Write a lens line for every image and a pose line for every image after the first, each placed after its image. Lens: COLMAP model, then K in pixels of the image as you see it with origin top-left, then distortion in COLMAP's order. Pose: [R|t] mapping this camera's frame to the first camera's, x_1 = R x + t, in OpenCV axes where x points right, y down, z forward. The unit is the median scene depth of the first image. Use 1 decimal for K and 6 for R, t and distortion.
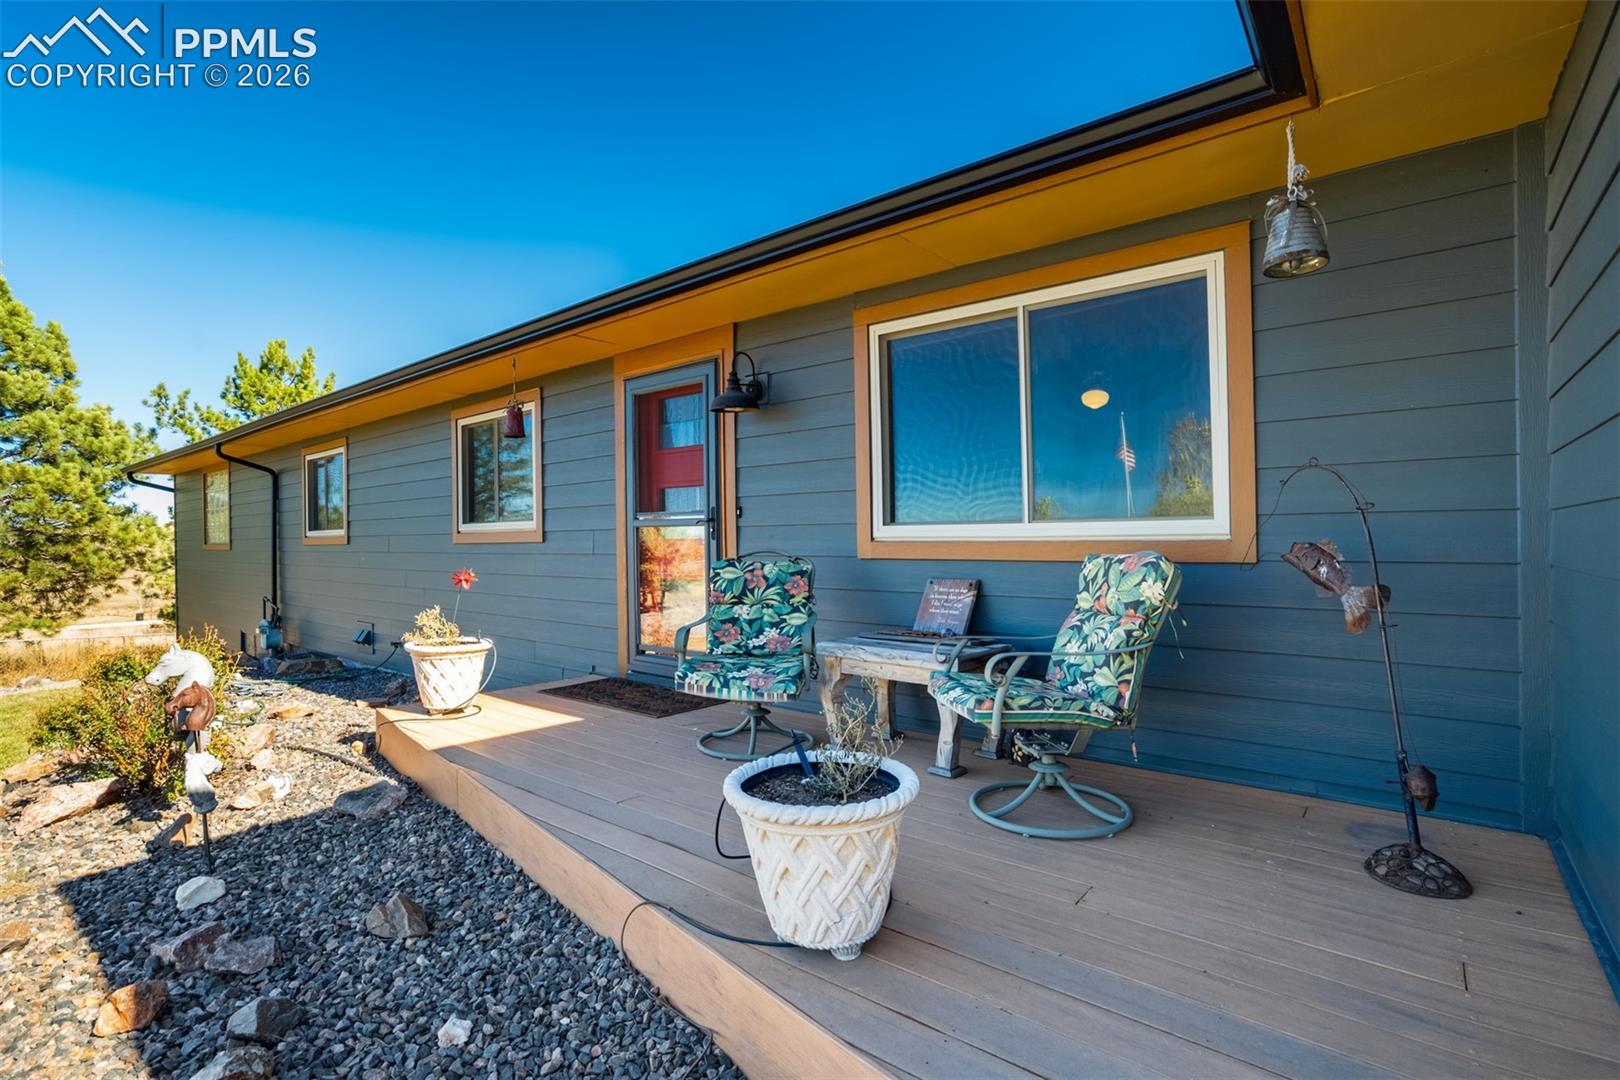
lens RADIAL K [[755.6, 0, 808.5], [0, 755.6, 538.9], [0, 0, 1]] dist [-0.000613, 0.000060]
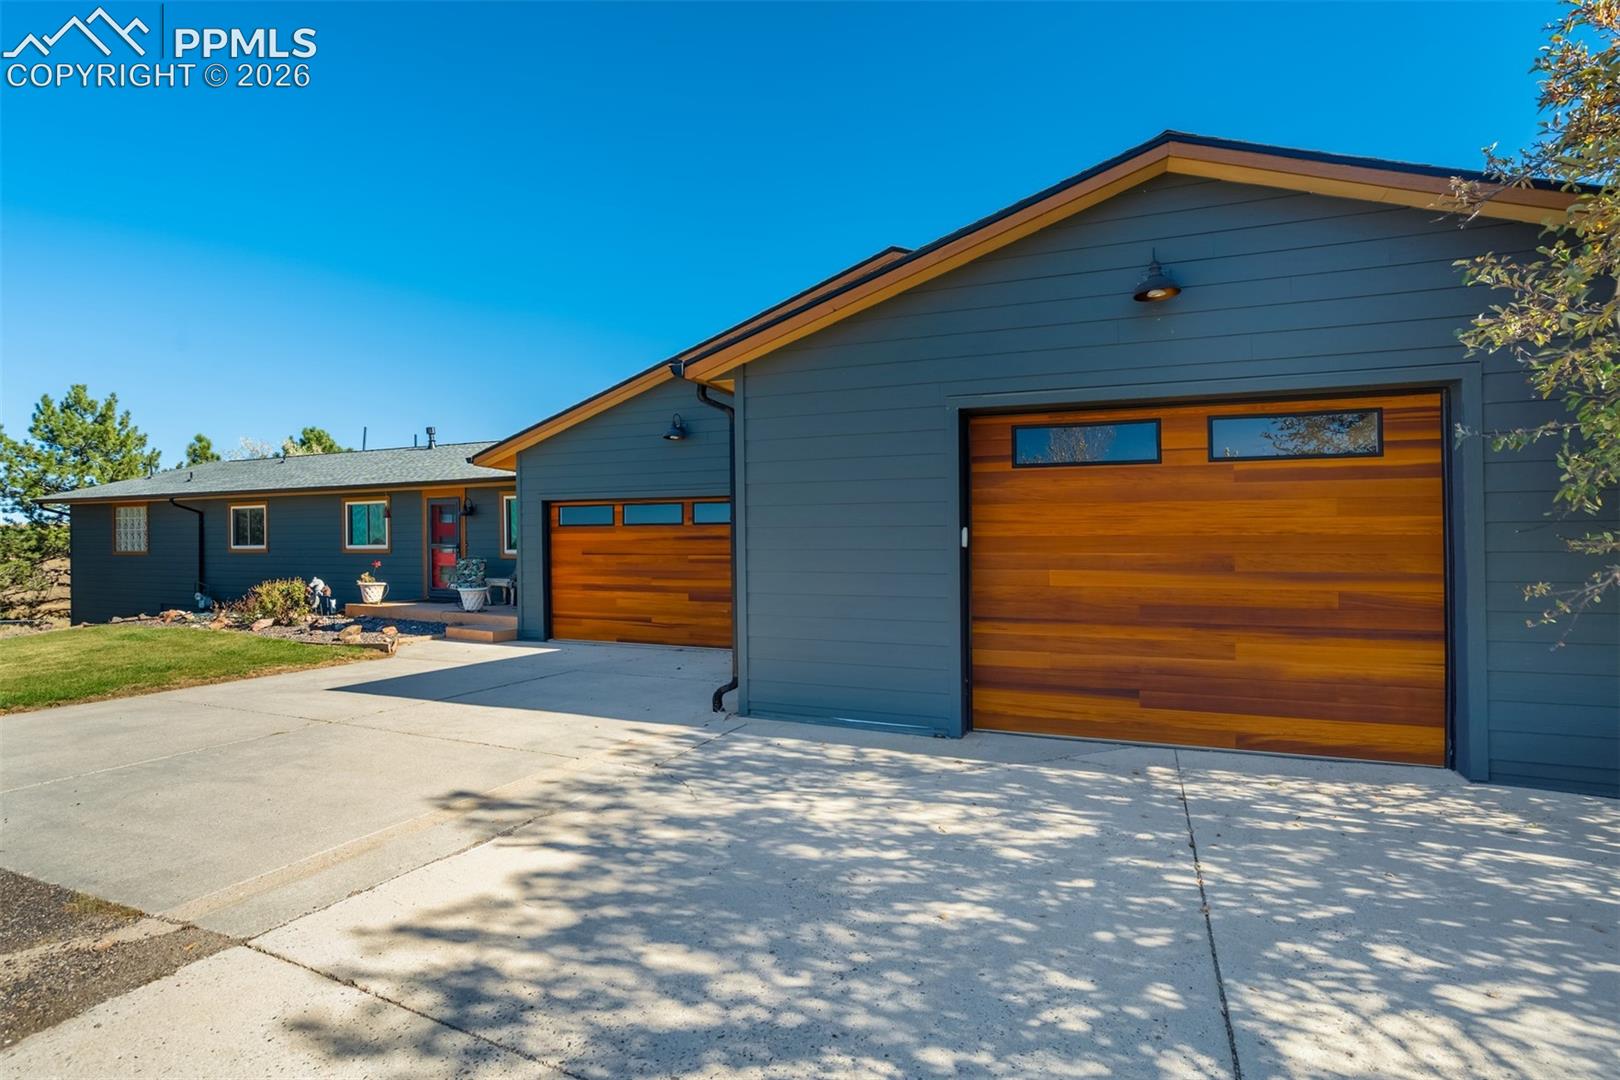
lens RADIAL K [[755.6, 0, 809.7], [0, 755.6, 546.2], [0, 0, 1]] dist [-0.000613, 0.000060]
pose [[0.955801, 0.007790, 0.293910, 0.396949], [-0.007455, 0.999970, -0.002262, -0.034535], [-0.293919, -0.000029, 0.955830, -2.780994]]
